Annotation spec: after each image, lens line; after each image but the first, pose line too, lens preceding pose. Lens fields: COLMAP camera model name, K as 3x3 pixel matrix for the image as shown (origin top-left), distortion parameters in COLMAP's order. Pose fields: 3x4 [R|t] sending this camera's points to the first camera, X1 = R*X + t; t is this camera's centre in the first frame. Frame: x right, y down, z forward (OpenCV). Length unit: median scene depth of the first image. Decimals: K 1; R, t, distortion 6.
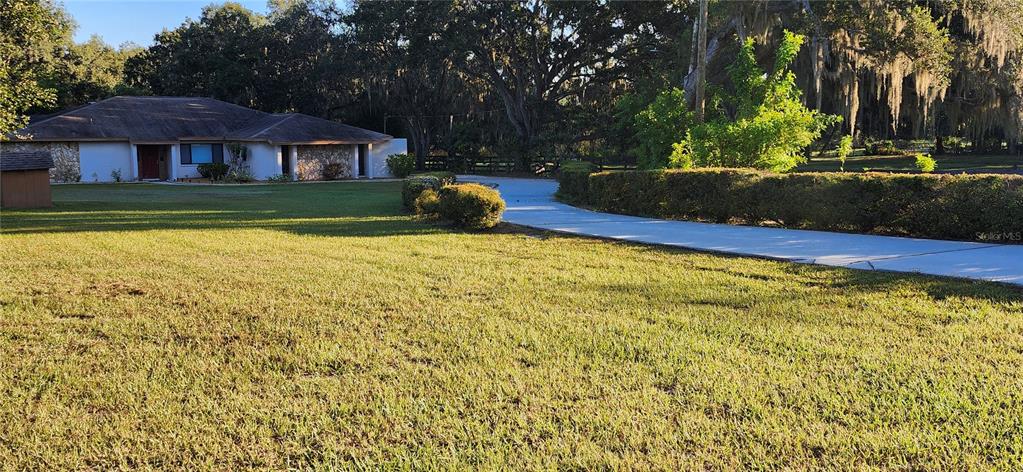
lens RADIAL K [[883.4, 0, 502.6], [0, 883.4, 231.2], [0, 0, 1]] dist [0.117015, -0.158687]
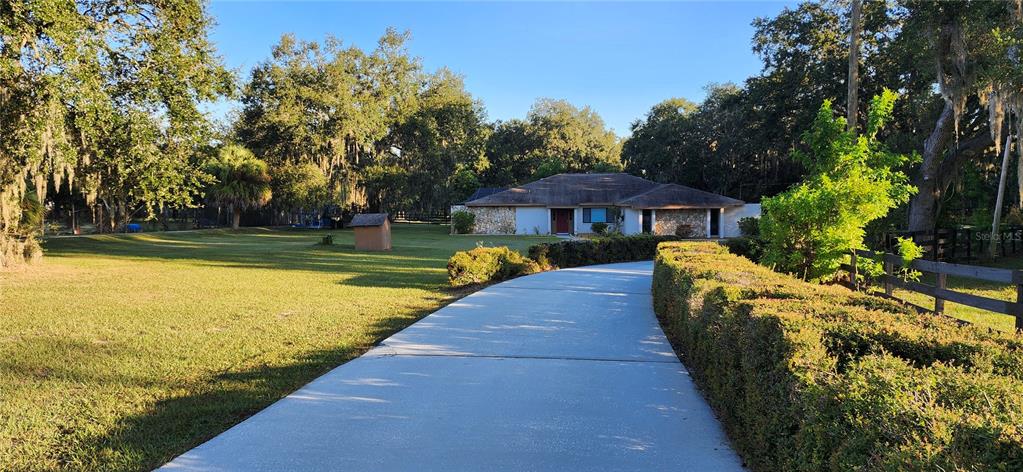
lens RADIAL K [[691.5, 0, 501.4], [0, 691.5, 232.1], [0, 0, 1]] dist [0.070036, -0.002200]
pose [[0.790989, 0.030058, -0.611092, 0.617520], [-0.066334, 0.997118, -0.036816, -0.048535], [0.608224, 0.069657, 0.790703, 0.347943]]
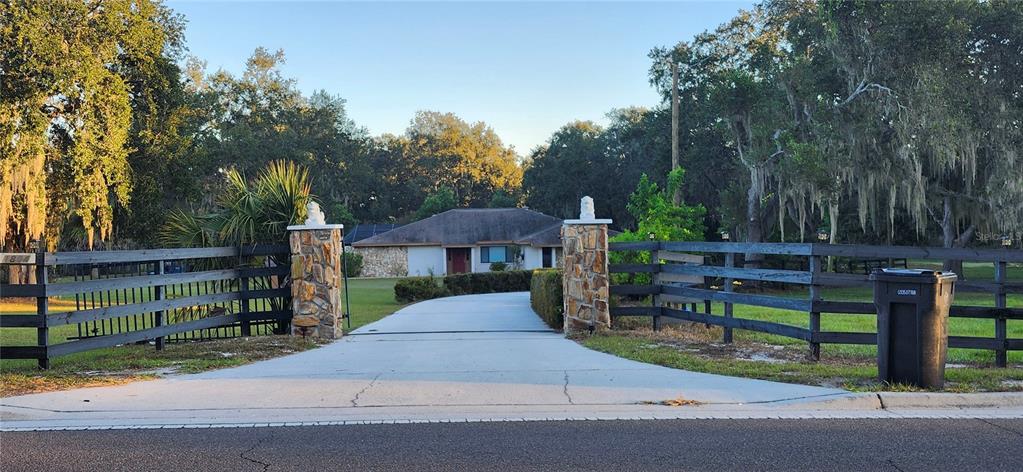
lens RADIAL K [[959.9, 0, 511.5], [0, 959.9, 236.0], [0, 0, 1]] dist [-0.005964, -0.001130]
pose [[0.875698, -0.009613, -0.482763, 1.106744], [-0.039710, 0.994981, -0.091842, 0.031215], [0.481223, 0.099597, 0.870922, -0.506428]]
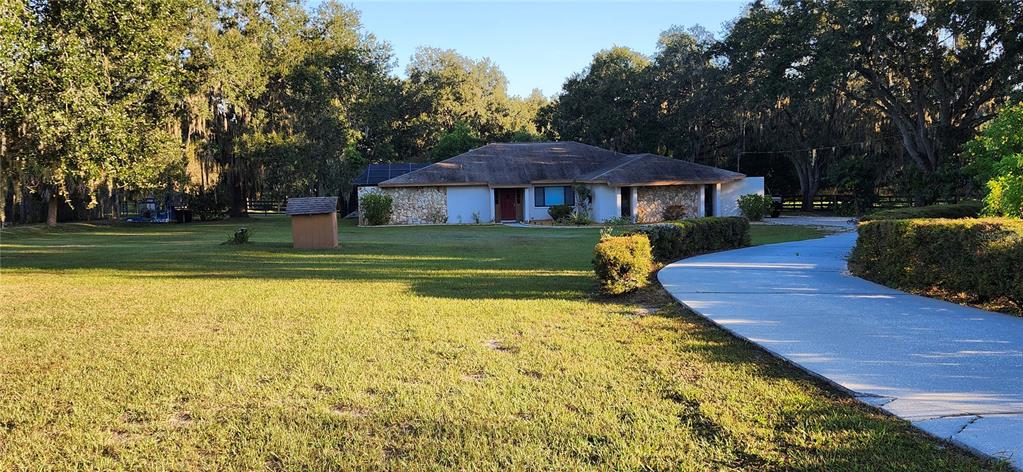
lens RADIAL K [[883.4, 0, 502.6], [0, 883.4, 231.2], [0, 0, 1]] dist [0.117015, -0.158687]
pose [[0.886061, 0.013209, -0.463381, 0.271927], [-0.033566, 0.998798, -0.035713, -0.030114], [0.462353, 0.047198, 0.885439, 0.283506]]
